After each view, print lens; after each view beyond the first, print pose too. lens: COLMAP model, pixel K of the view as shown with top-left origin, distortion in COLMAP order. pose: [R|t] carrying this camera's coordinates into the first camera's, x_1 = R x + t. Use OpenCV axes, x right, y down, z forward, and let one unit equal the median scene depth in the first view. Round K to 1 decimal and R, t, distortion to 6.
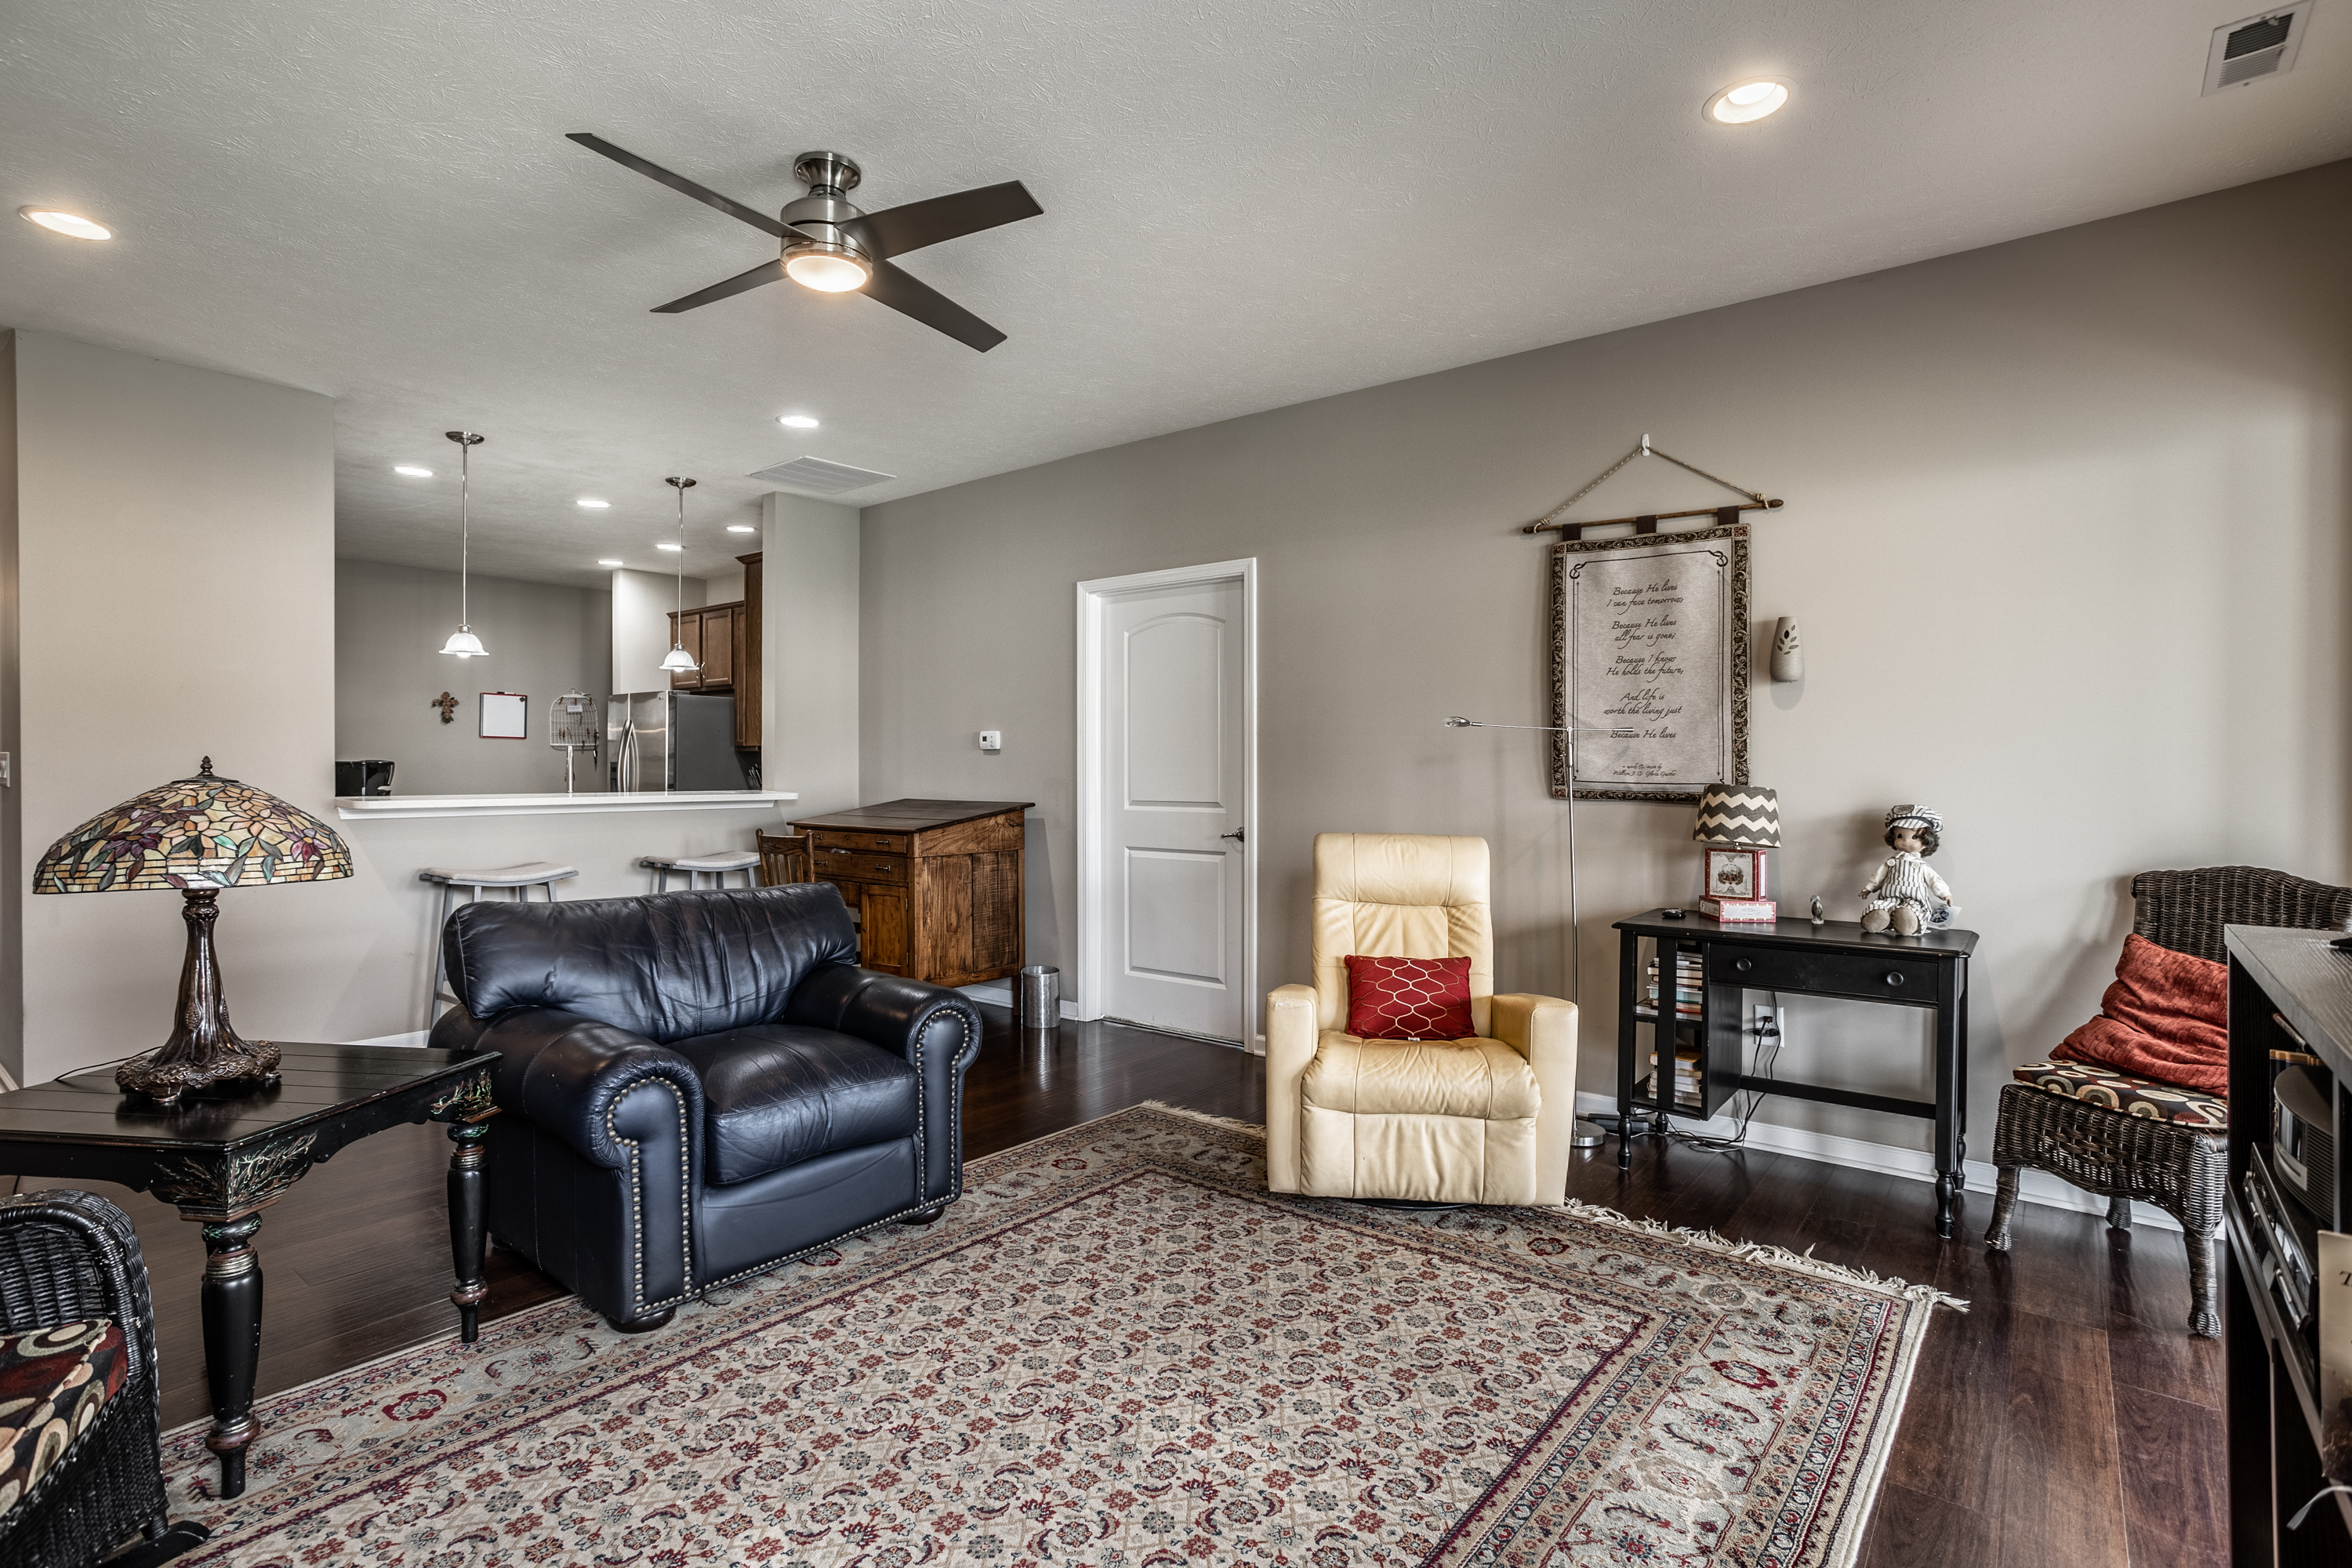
lens RADIAL K [[1137.9, 0, 1189.8], [0, 1137.9, 764.3], [0, 0, 1]] dist [-0.053221, 0.035265]
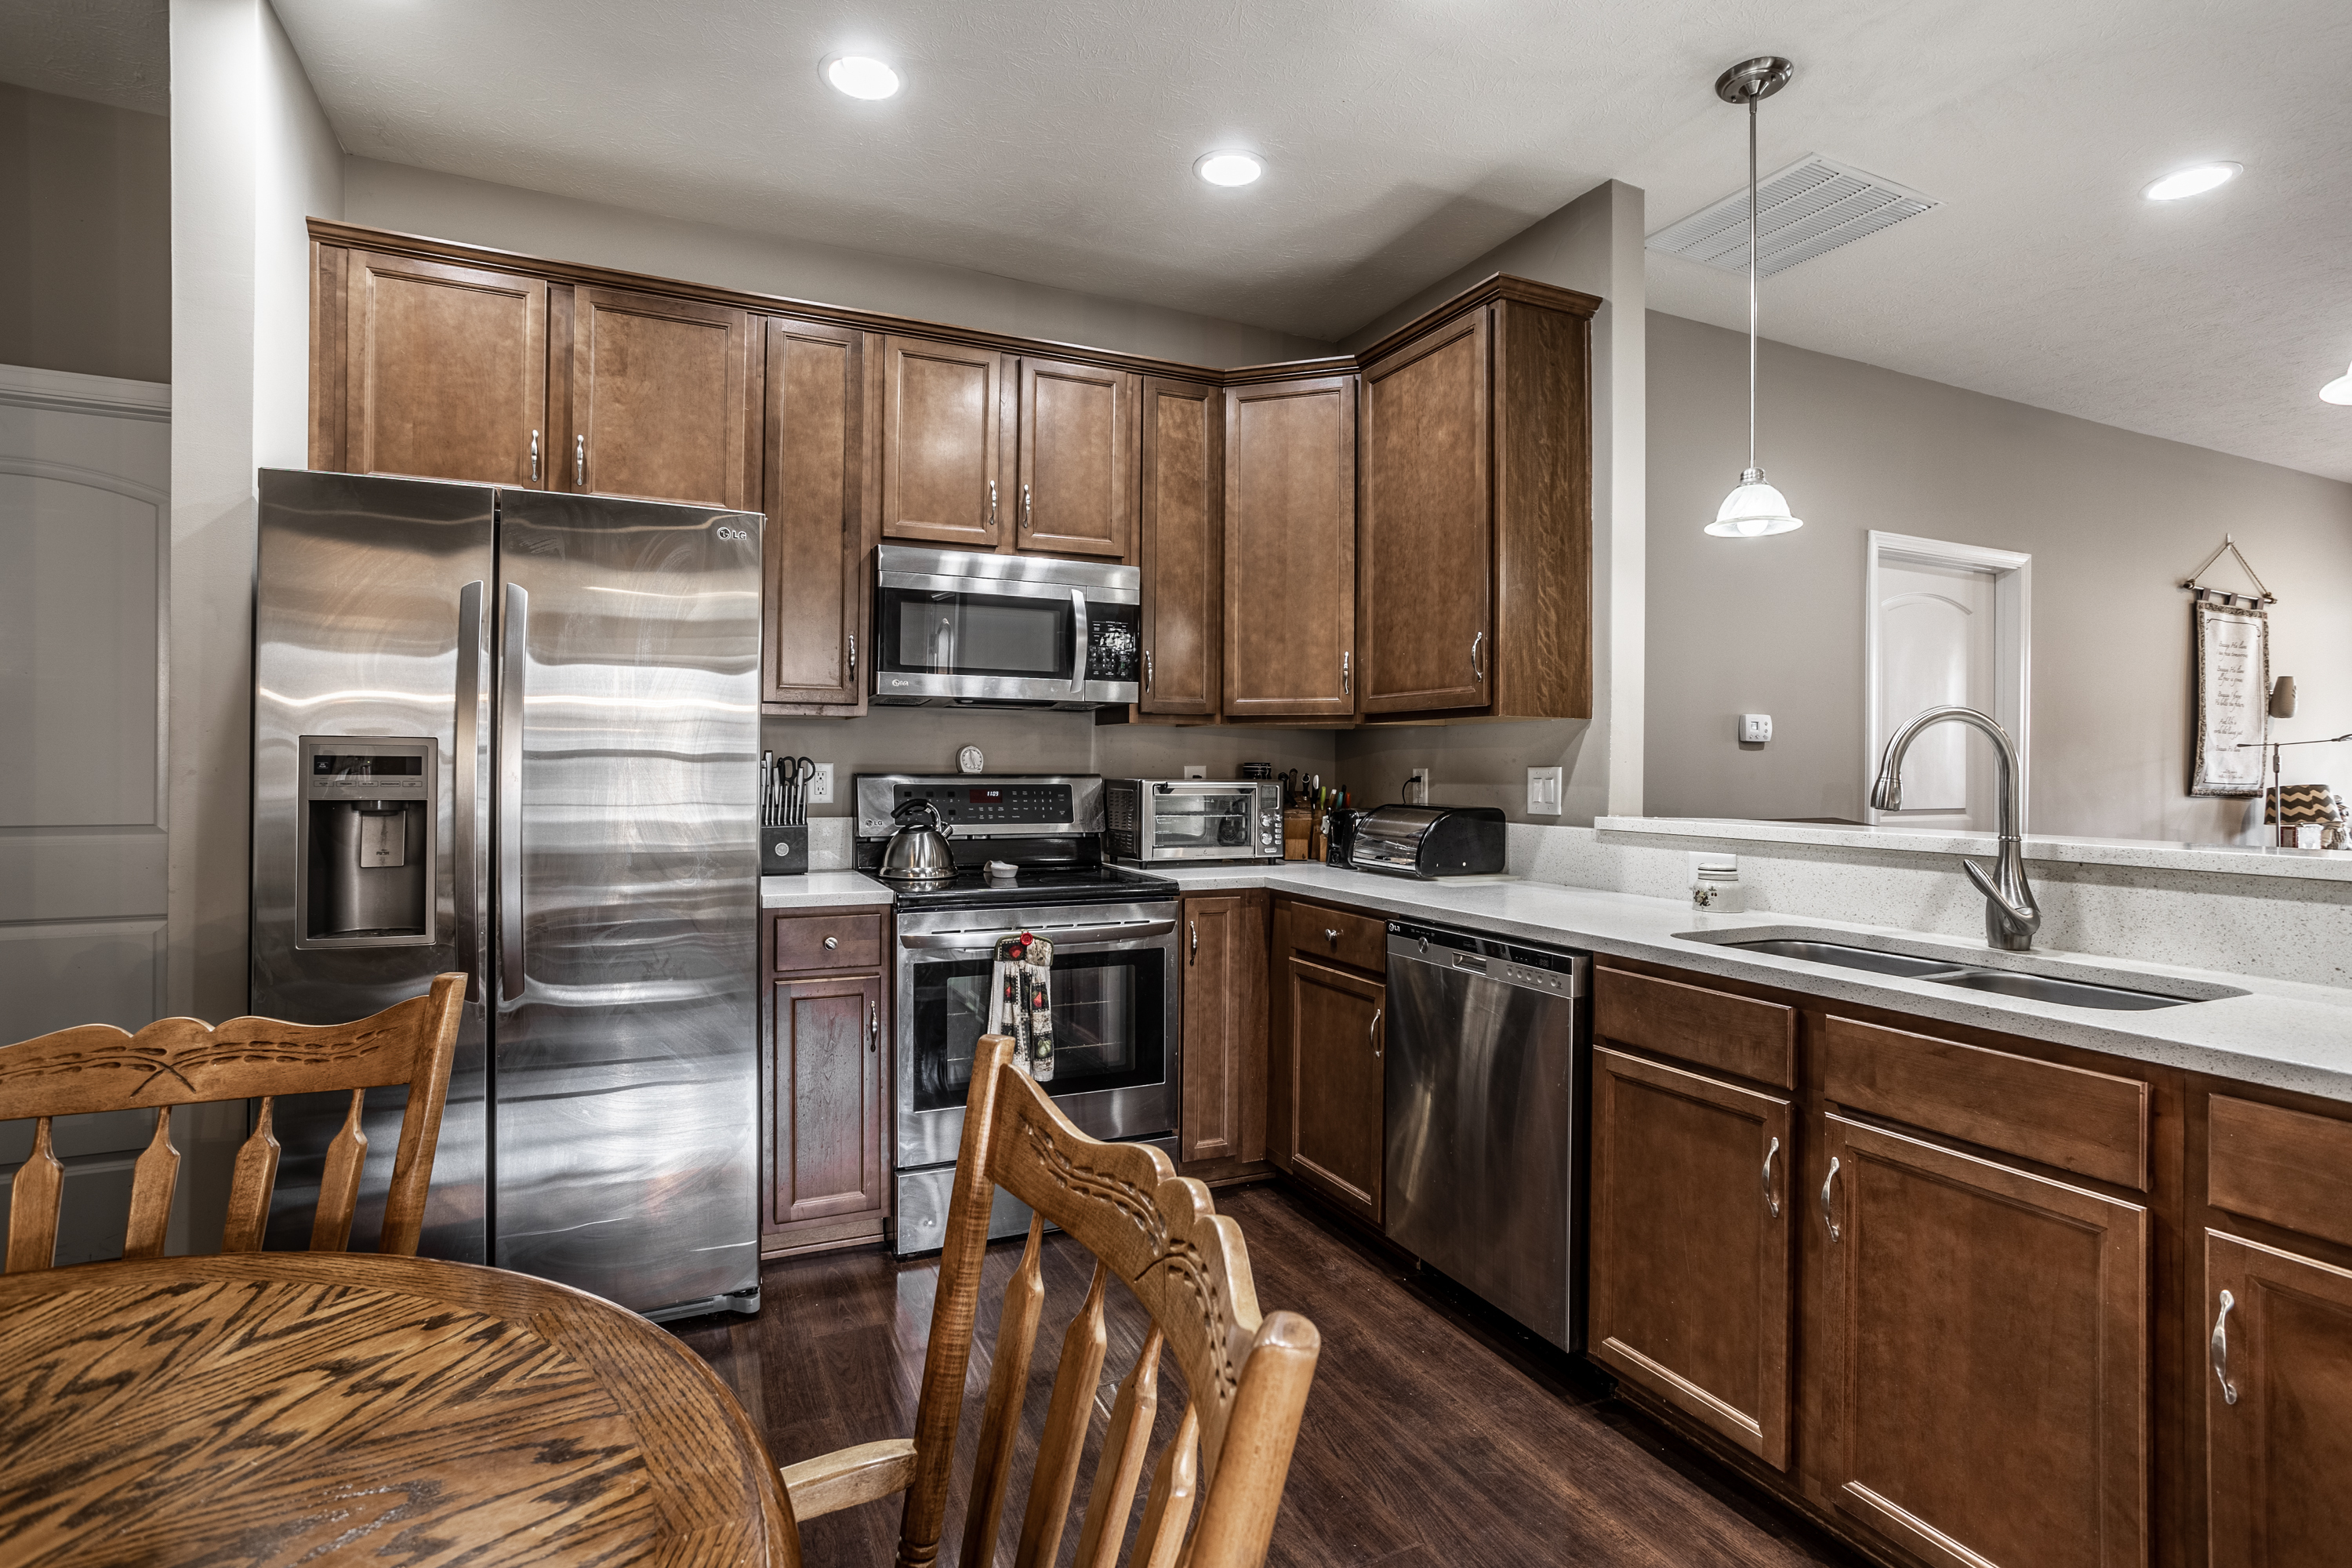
lens RADIAL K [[1137.9, 0, 1189.8], [0, 1137.9, 764.3], [0, 0, 1]] dist [-0.053221, 0.035265]
pose [[0.447043, 0.001314, 0.894511, -1.480838], [-0.008619, 0.999959, 0.002839, -0.000283], [-0.894471, -0.008979, 0.447036, 1.614884]]
